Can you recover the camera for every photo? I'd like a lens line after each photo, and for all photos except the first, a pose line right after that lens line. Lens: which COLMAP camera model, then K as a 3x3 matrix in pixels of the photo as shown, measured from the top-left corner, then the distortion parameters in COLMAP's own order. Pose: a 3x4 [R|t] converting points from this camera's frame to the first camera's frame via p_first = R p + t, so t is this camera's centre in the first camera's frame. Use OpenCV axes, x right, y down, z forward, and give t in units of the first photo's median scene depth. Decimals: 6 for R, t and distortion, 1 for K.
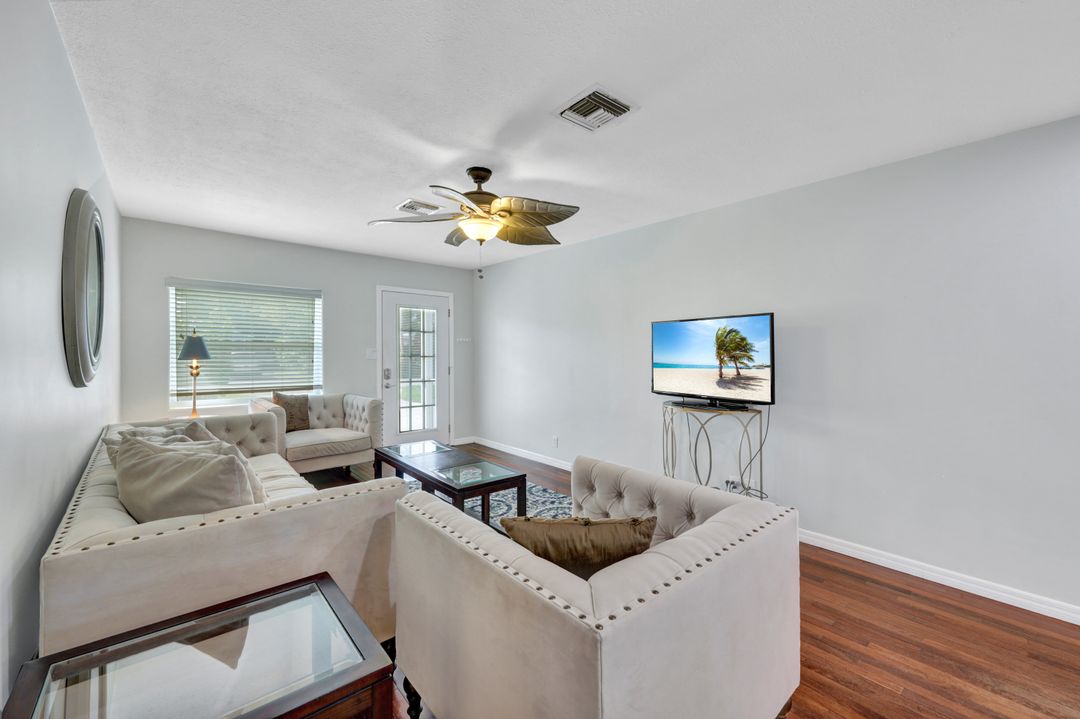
lens RADIAL K [[434.2, 0, 541.9], [0, 434.2, 356.3], [0, 0, 1]] dist [0.002535, -0.000013]
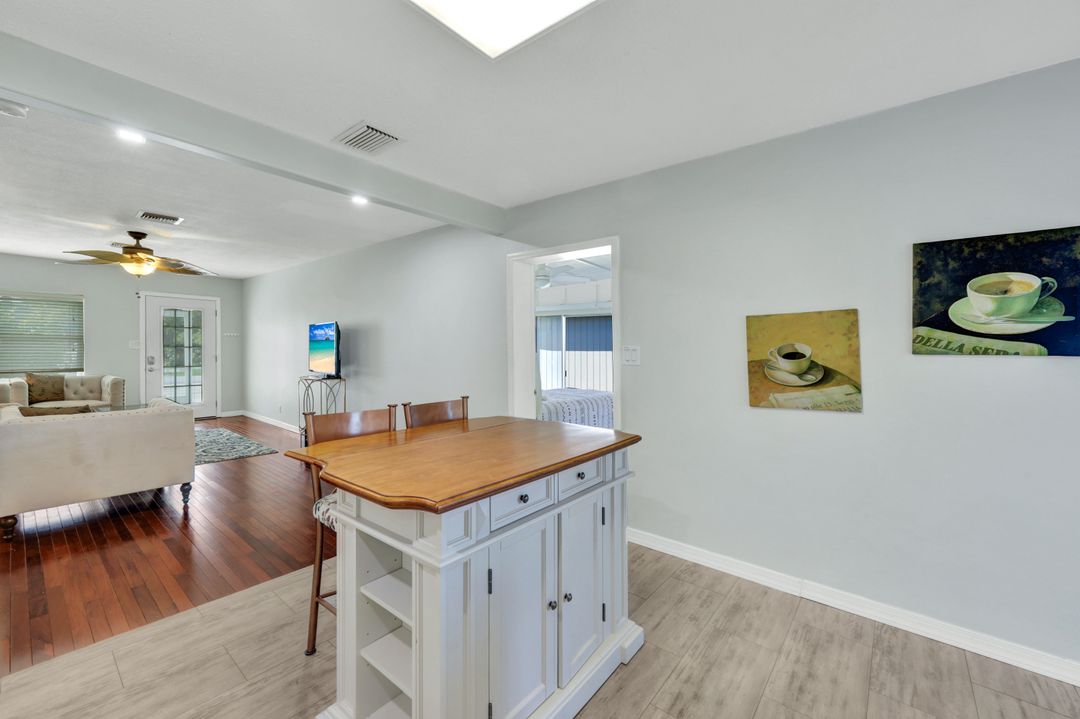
lens RADIAL K [[434.2, 0, 538.5], [0, 434.2, 353.8], [0, 0, 1]] dist [0.002535, -0.000013]
pose [[0.985324, -0.000237, 0.170693, 0.561074], [-0.000733, 0.999984, 0.005623, 0.012805], [-0.170691, -0.005665, 0.985308, -0.470969]]
